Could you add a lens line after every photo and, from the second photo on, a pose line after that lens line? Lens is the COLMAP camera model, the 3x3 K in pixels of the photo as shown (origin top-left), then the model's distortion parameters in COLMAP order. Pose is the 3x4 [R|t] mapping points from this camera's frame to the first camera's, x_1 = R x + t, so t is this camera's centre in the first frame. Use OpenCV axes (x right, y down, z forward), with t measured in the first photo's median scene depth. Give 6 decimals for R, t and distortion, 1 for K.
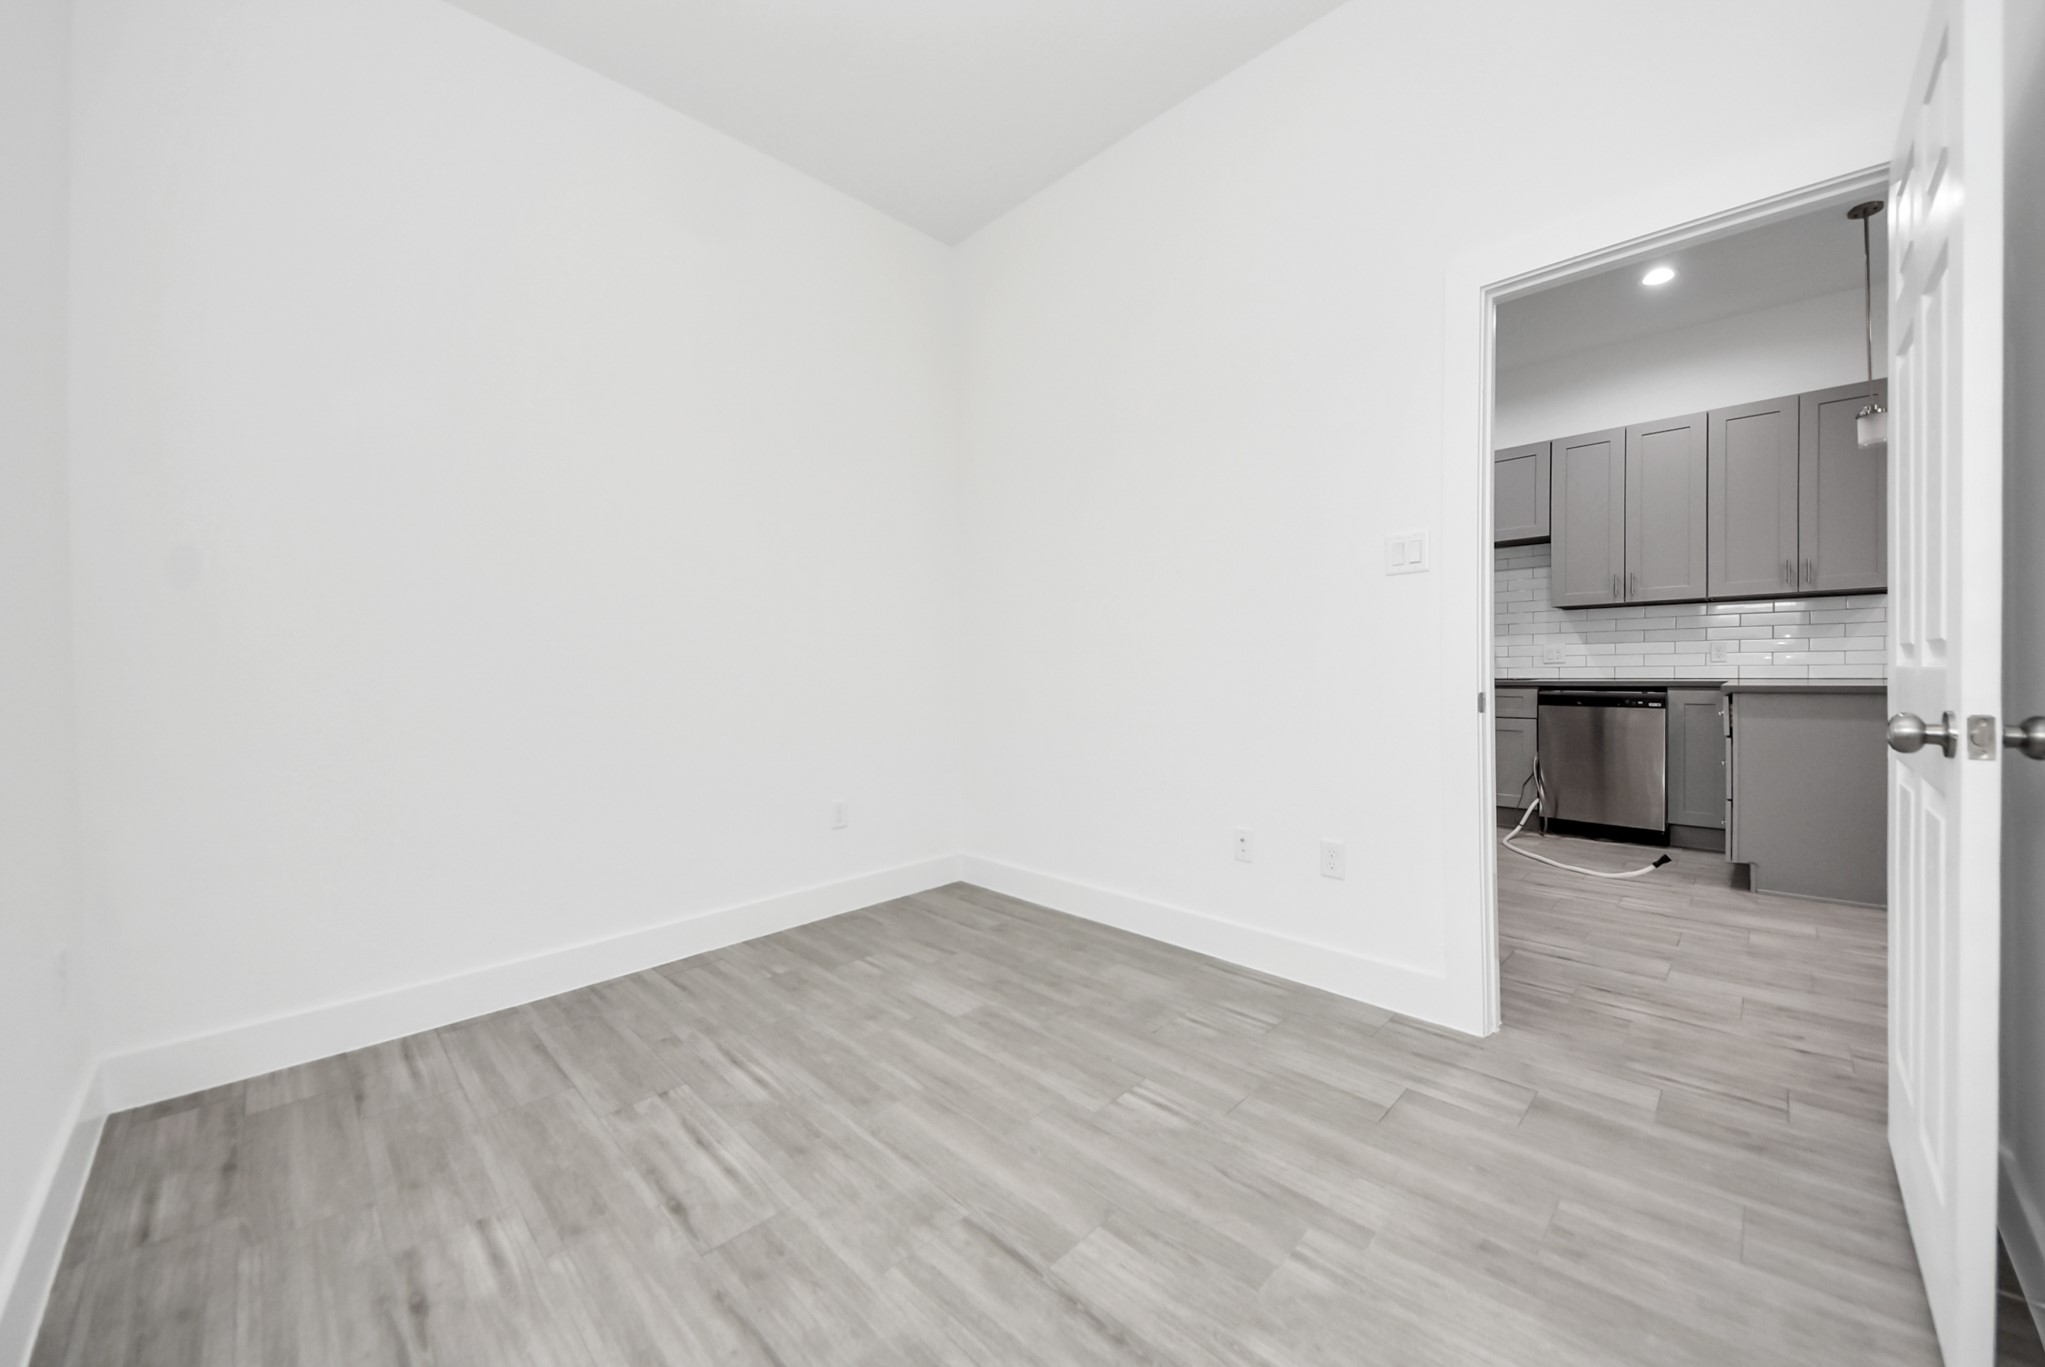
lens RADIAL K [[765.8, 0, 1040.7], [0, 765.8, 690.5], [0, 0, 1]] dist [0.046134, -0.032763]
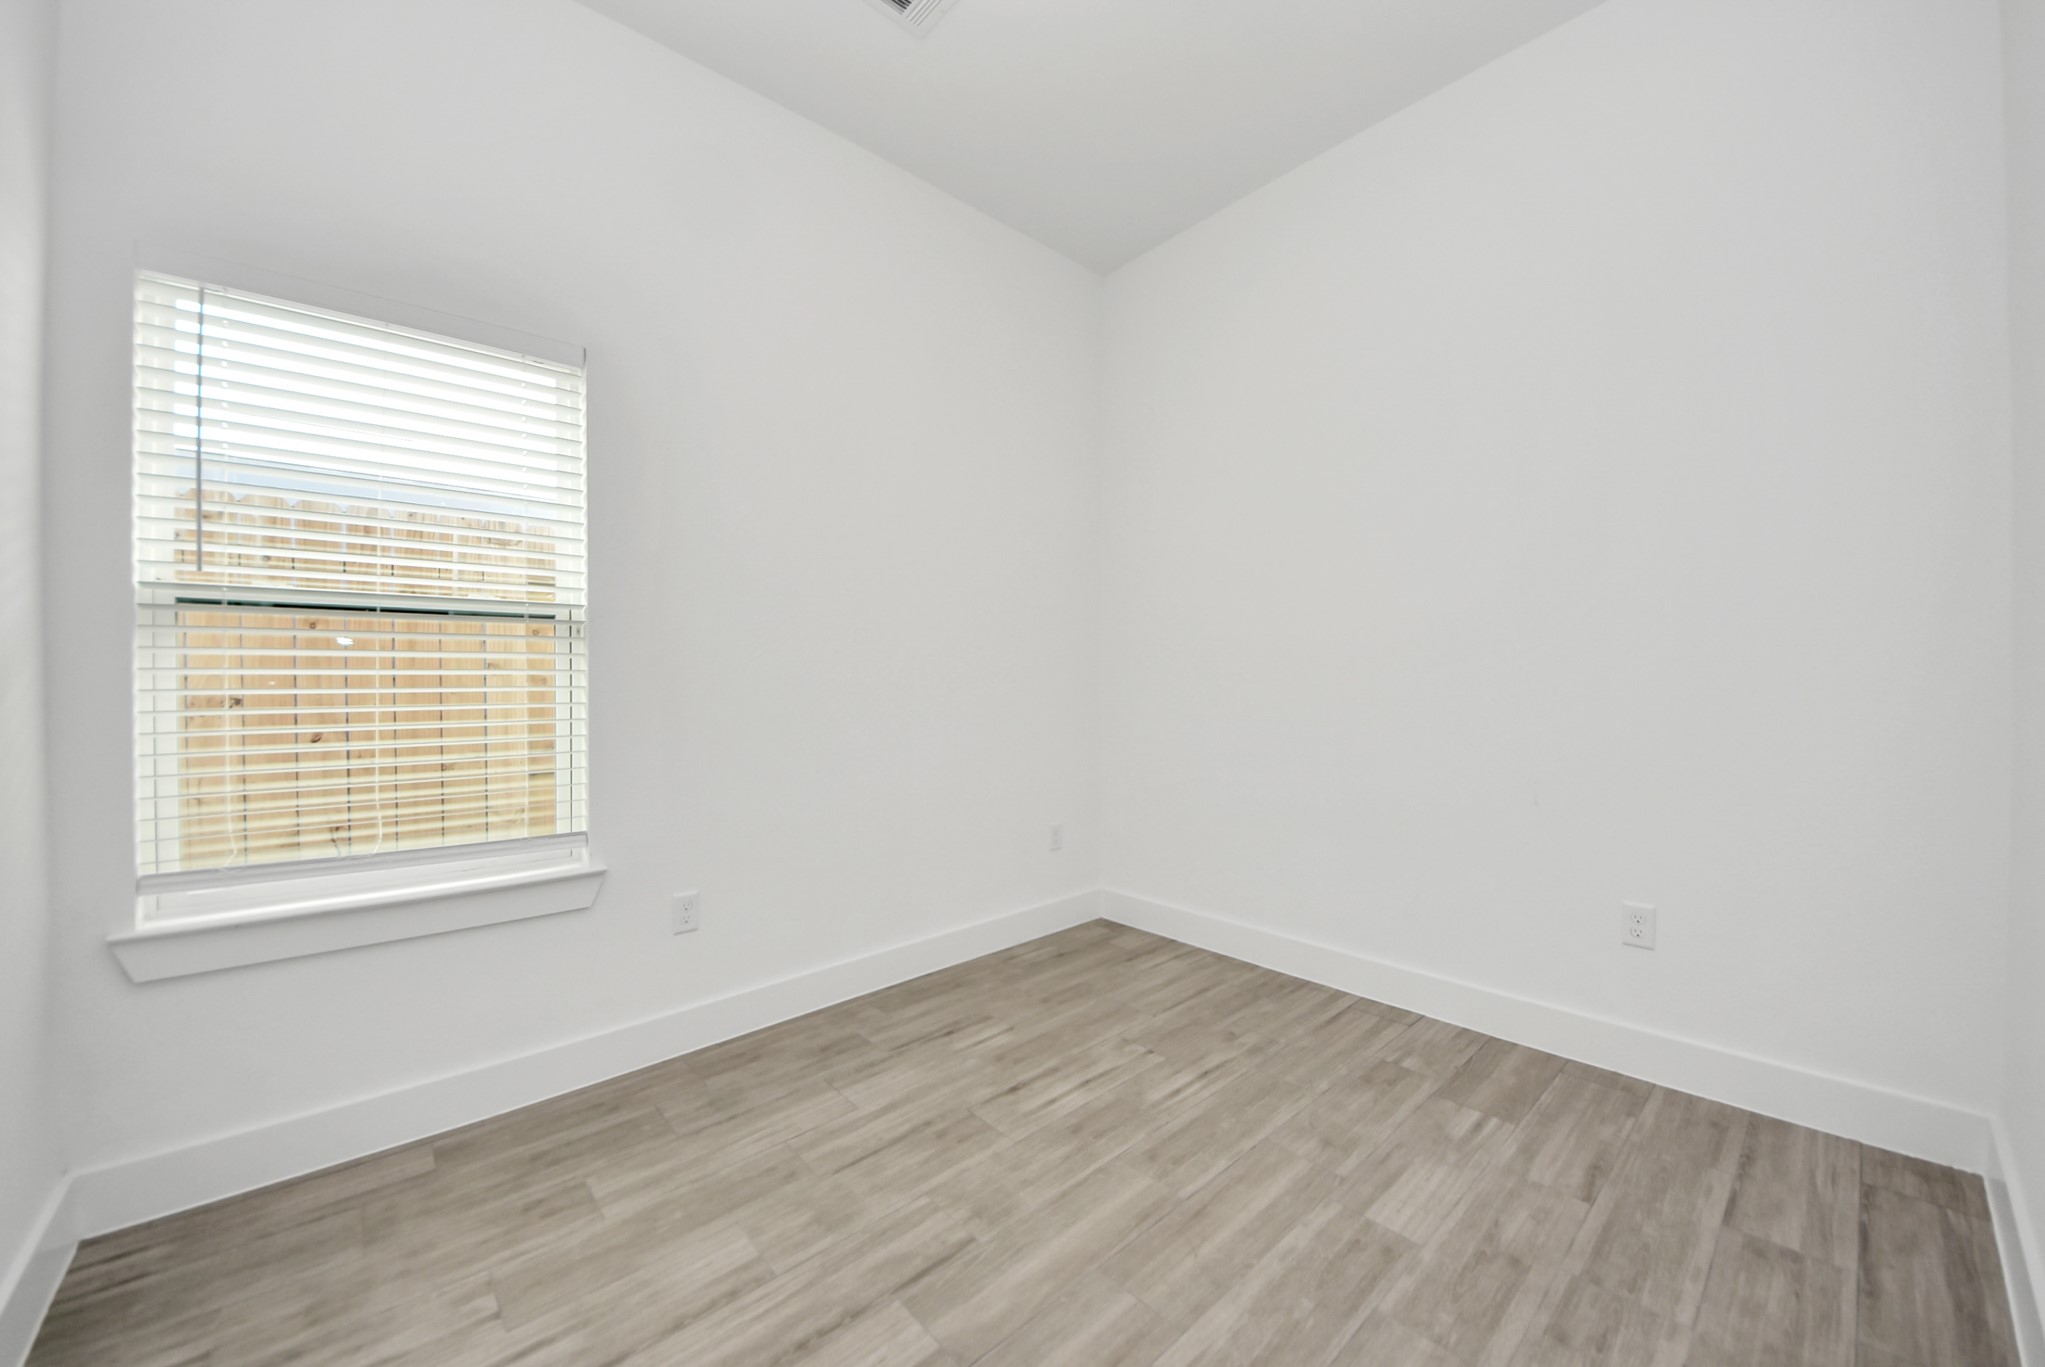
lens RADIAL K [[765.8, 0, 1040.7], [0, 765.8, 690.5], [0, 0, 1]] dist [0.046134, -0.032763]
pose [[-0.073240, 0.030485, -0.996848, 0.726662], [-0.018213, 0.999325, 0.031899, -0.095644], [0.997148, 0.020492, -0.072635, 0.876214]]
